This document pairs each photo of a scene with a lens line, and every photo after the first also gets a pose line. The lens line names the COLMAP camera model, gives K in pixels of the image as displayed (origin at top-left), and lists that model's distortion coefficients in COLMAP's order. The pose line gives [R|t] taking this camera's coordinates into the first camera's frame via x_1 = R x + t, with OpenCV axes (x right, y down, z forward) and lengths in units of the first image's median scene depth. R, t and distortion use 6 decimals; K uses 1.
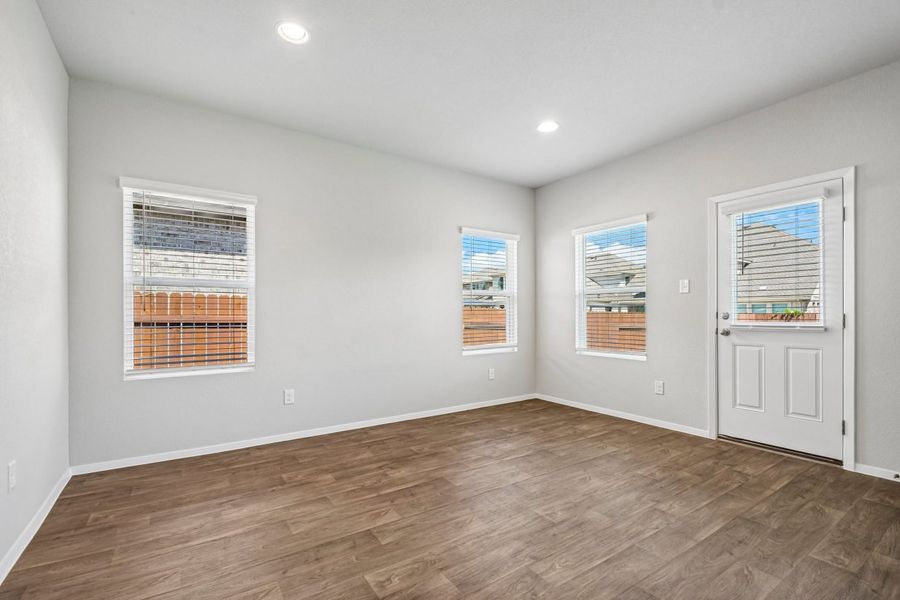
lens RADIAL K [[384.3, 0, 453.6], [0, 384.3, 319.1], [0, 0, 1]] dist [-0.020252, -0.000411]
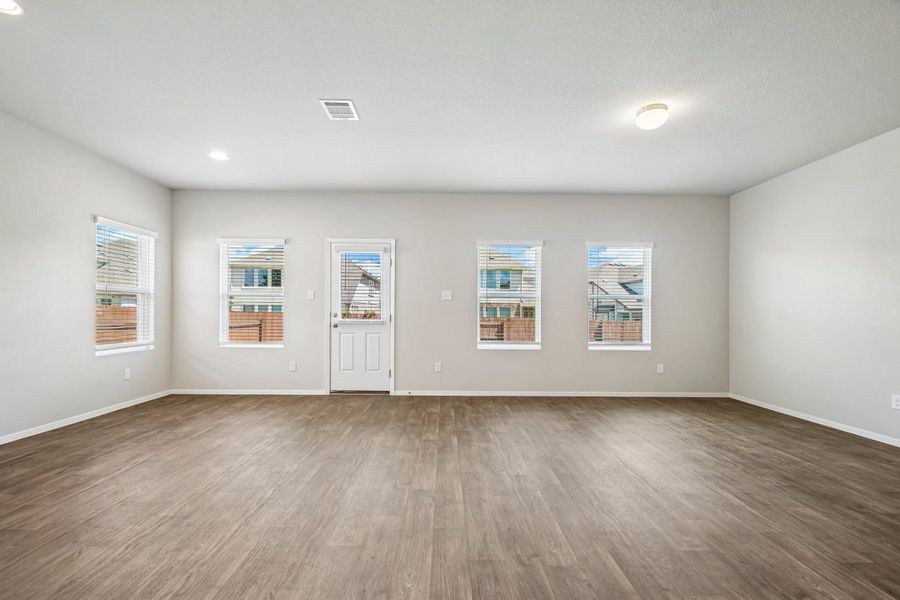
lens RADIAL K [[384.3, 0, 450.2], [0, 384.3, 306.0], [0, 0, 1]] dist [-0.020252, -0.000411]
pose [[0.526806, 0.027512, 0.849540, -0.382570], [0.000352, 0.999469, -0.032586, 0.006906], [-0.849986, 0.017466, 0.526516, -0.242178]]
